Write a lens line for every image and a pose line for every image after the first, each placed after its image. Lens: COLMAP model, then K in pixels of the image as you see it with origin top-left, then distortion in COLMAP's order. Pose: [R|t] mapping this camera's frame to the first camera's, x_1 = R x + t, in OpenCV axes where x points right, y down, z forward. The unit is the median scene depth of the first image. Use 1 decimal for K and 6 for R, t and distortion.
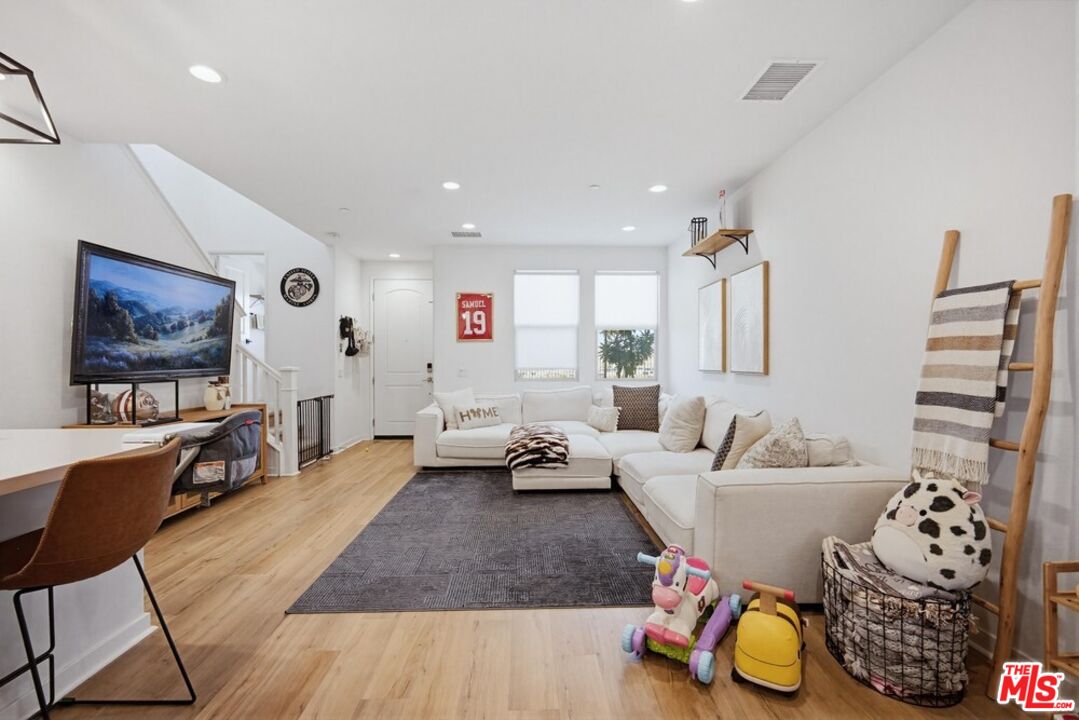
lens RADIAL K [[464.3, 0, 540.6], [0, 464.3, 362.7], [0, 0, 1]] dist [-0.020436, 0.009576]
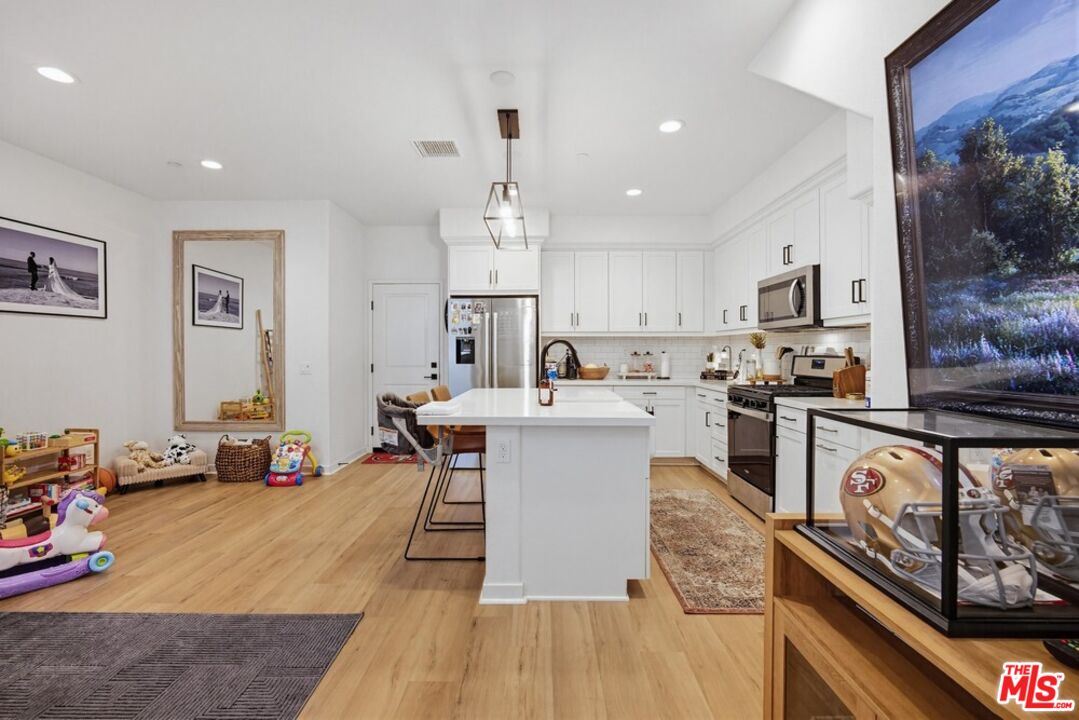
lens RADIAL K [[468.3, 0, 532.5], [0, 468.3, 353.1], [0, 0, 1]] dist [-0.003339, -0.000271]
pose [[-0.998466, 0.000831, 0.055355, -0.500493], [0.001239, 0.999972, 0.007334, -0.004306], [-0.055347, 0.007391, -0.998440, 1.013875]]
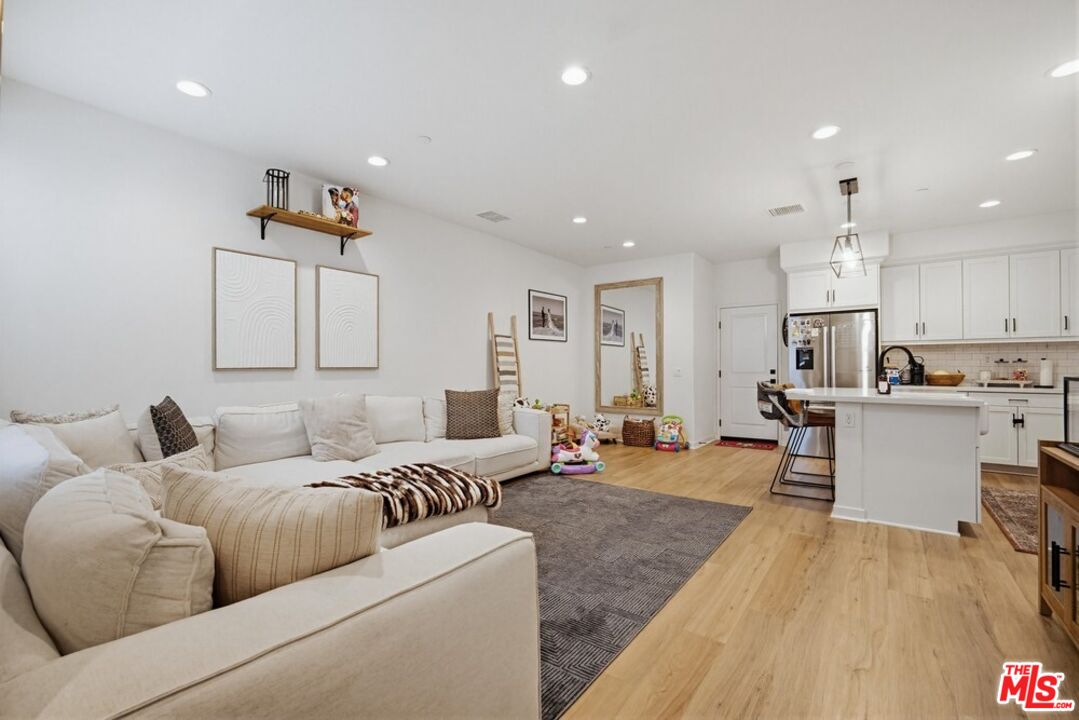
lens RADIAL K [[464.3, 0, 540.6], [0, 464.3, 362.7], [0, 0, 1]] dist [-0.020436, 0.009576]
pose [[-0.778765, 0.007319, 0.627274, -0.523089], [0.003624, 0.999968, -0.007169, 0.016639], [-0.627306, -0.003310, -0.778766, 1.440048]]
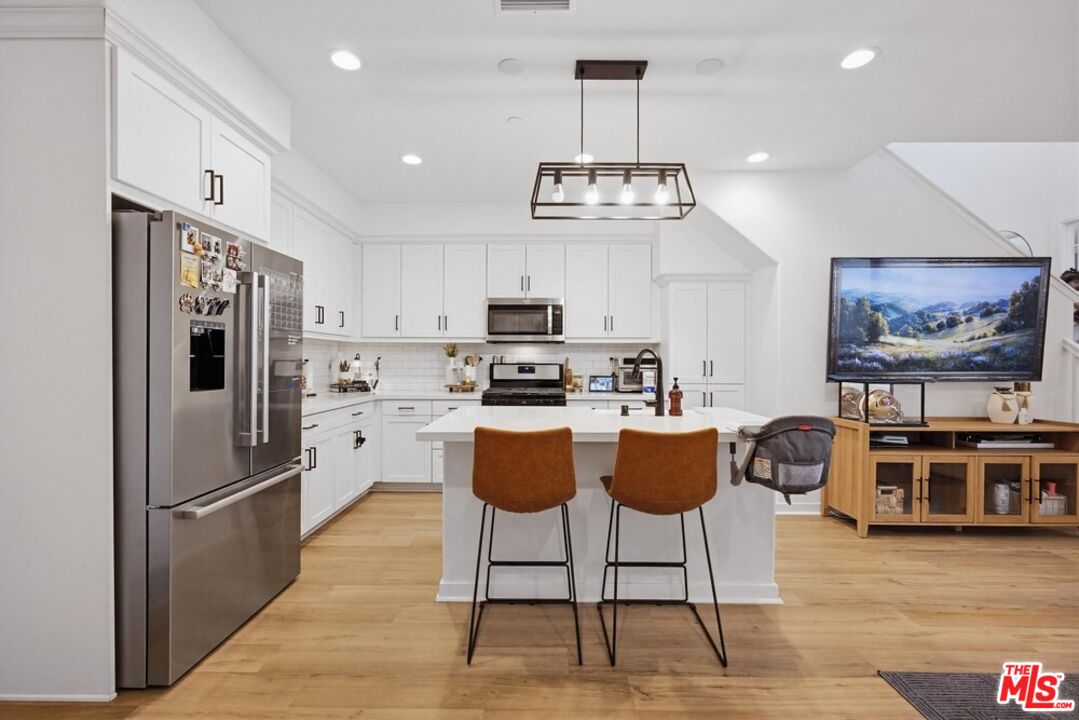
lens RADIAL K [[468.1, 0, 538.6], [0, 468.1, 363.5], [0, 0, 1]] dist [-0.018324, 0.006874]
pose [[-0.052226, 0.007509, -0.998607, 0.149891], [-0.008073, 0.999936, 0.007941, -0.001720], [0.998603, 0.008477, -0.052163, 0.227664]]
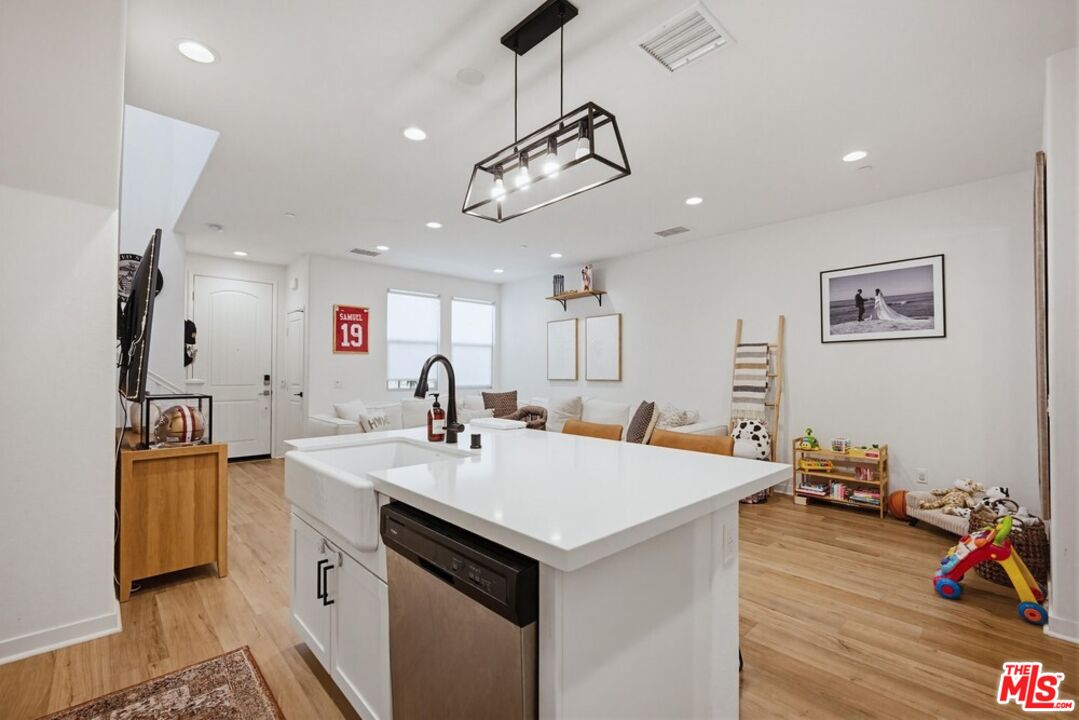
lens RADIAL K [[468.1, 0, 538.6], [0, 468.1, 363.5], [0, 0, 1]] dist [-0.018324, 0.006874]
pose [[0.753184, 0.012929, 0.657683, -0.731896], [0.001302, 0.999776, -0.021144, -0.001590], [-0.657809, 0.016782, 0.752998, -0.071983]]
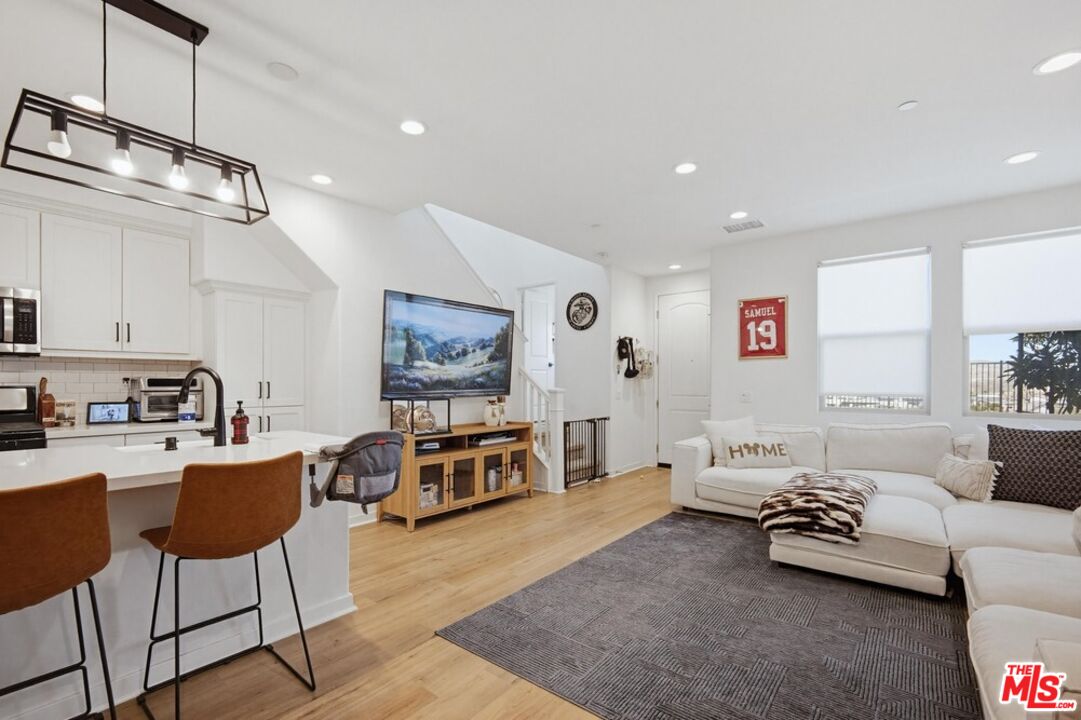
lens RADIAL K [[479.2, 0, 537.0], [0, 479.2, 383.0], [0, 0, 1]] dist [-0.019864, 0.007588]
pose [[0.752925, 0.003344, -0.658097, 0.153734], [-0.005389, 0.999985, -0.001085, -0.001966], [0.658084, 0.004363, 0.752932, 0.185387]]
